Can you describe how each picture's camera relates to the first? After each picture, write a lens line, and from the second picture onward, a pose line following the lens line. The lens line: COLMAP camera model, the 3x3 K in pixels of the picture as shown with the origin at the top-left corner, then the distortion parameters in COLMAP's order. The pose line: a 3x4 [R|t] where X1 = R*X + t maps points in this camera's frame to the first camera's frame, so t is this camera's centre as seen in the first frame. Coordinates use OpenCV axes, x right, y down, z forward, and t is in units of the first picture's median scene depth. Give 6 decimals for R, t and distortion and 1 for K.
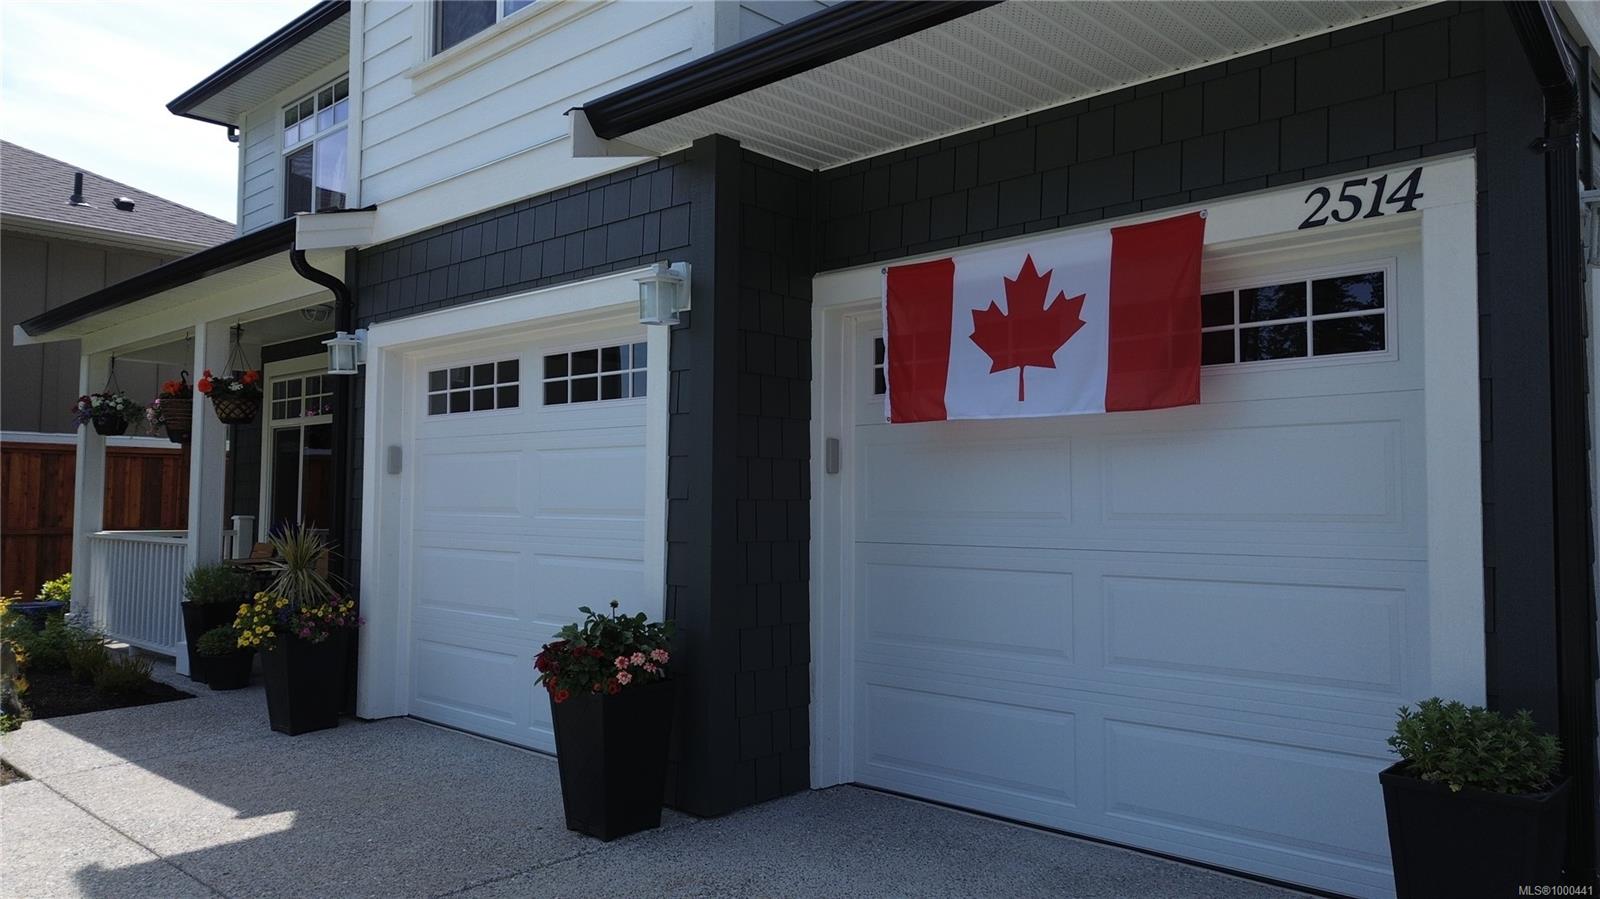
lens RADIAL K [[1135.2, 0, 800.0], [0, 1135.2, 449.5], [0, 0, 1]] dist [0.075988, -0.077788]
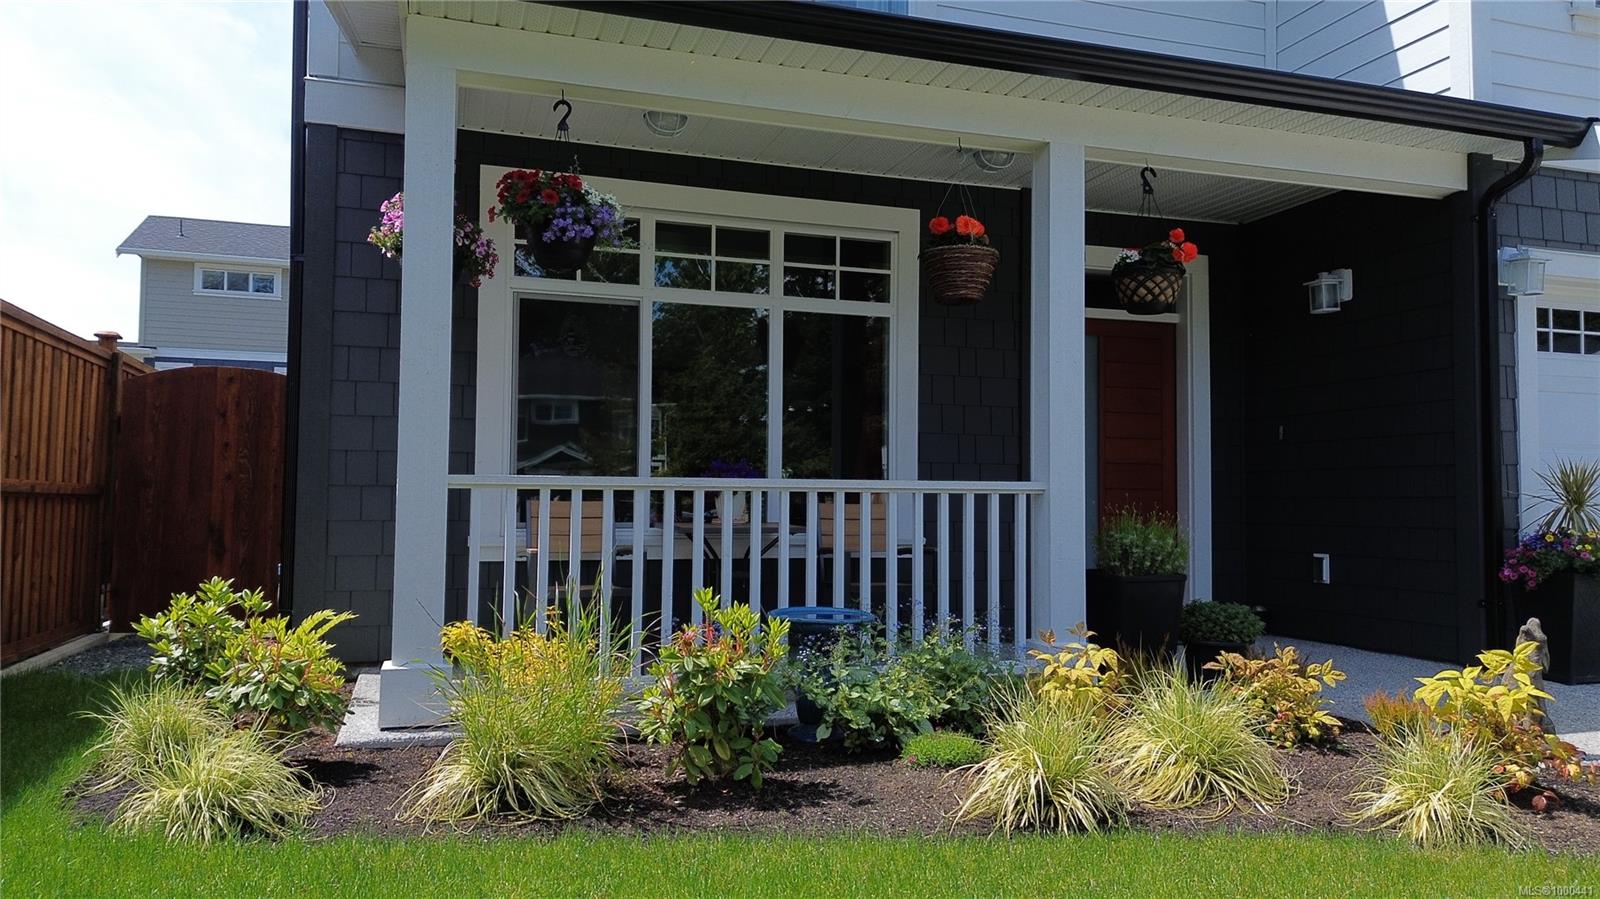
lens RADIAL K [[1135.2, 0, 800.0], [0, 1135.2, 449.5], [0, 0, 1]] dist [0.075988, -0.077788]
pose [[0.469123, 0.035024, 0.882438, -2.246111], [-0.046509, 0.998806, -0.014917, 0.150611], [-0.881907, -0.034043, 0.470192, 1.616485]]
